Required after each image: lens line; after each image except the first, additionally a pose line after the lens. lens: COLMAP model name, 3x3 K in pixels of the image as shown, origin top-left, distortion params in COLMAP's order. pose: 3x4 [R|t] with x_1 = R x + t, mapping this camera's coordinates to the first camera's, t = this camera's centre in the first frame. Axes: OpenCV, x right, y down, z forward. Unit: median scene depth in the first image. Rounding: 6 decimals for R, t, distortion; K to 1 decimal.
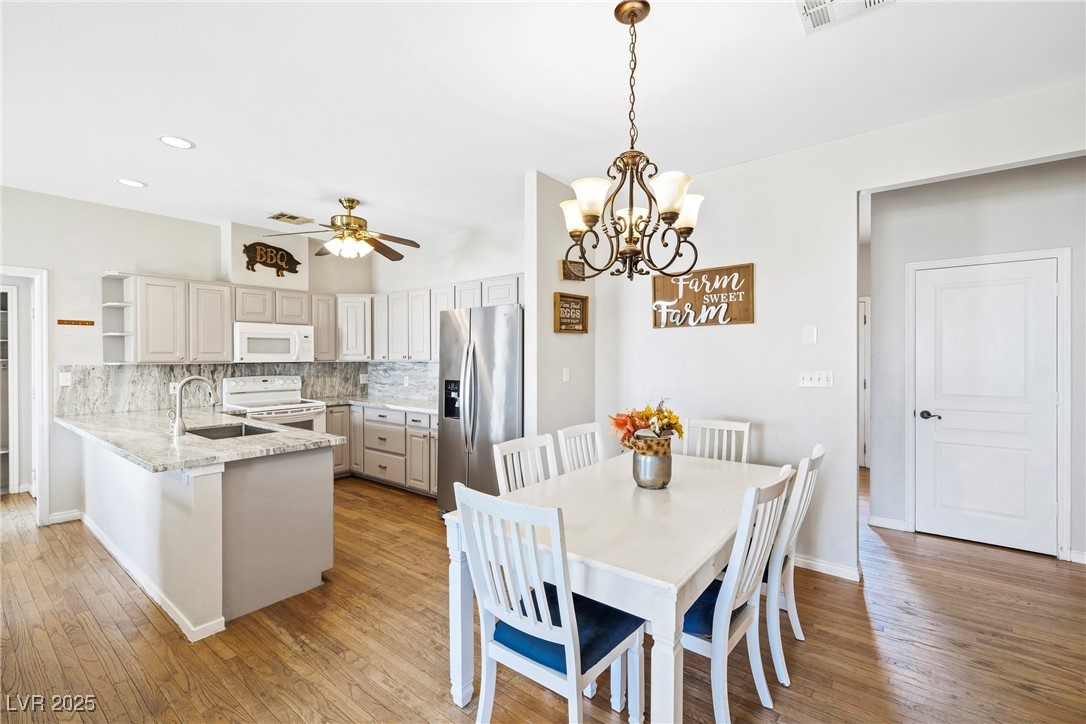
lens RADIAL K [[465.3, 0, 540.0], [0, 465.3, 362.4], [0, 0, 1]] dist [0.001498, 0.000421]
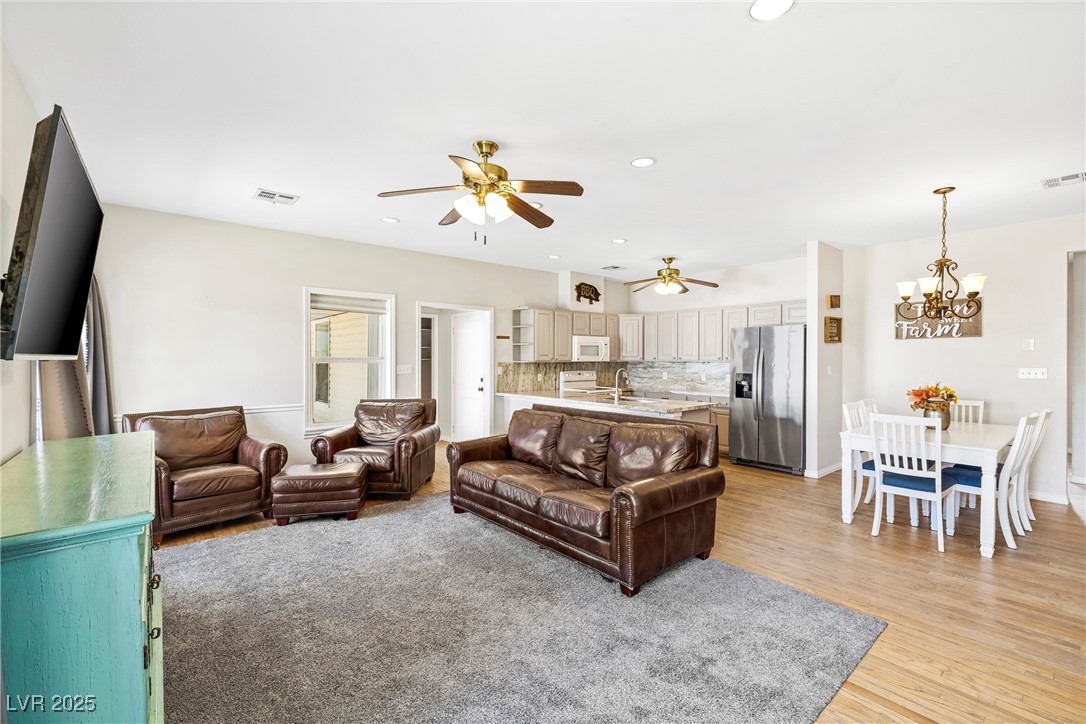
lens RADIAL K [[465.3, 0, 544.1], [0, 465.3, 362.7], [0, 0, 1]] dist [0.001498, 0.000421]
pose [[0.979222, 0.004795, -0.202732, -0.479620], [-0.005359, 0.999983, -0.002235, 0.008902], [0.202718, 0.003275, 0.979232, -0.590807]]
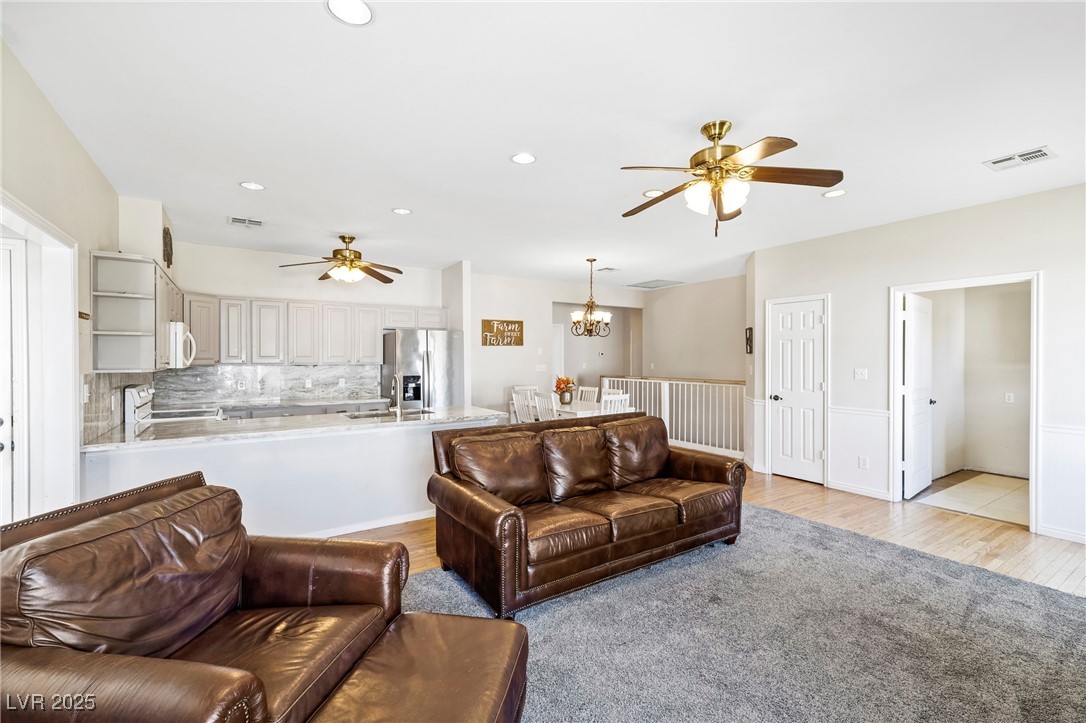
lens RADIAL K [[465.3, 0, 540.2], [0, 465.3, 359.1], [0, 0, 1]] dist [0.001498, 0.000421]
pose [[0.343125, -0.001868, 0.939288, -1.361706], [0.012561, 0.999918, -0.002600, -0.006340], [-0.939206, 0.012691, 0.343120, 0.069381]]
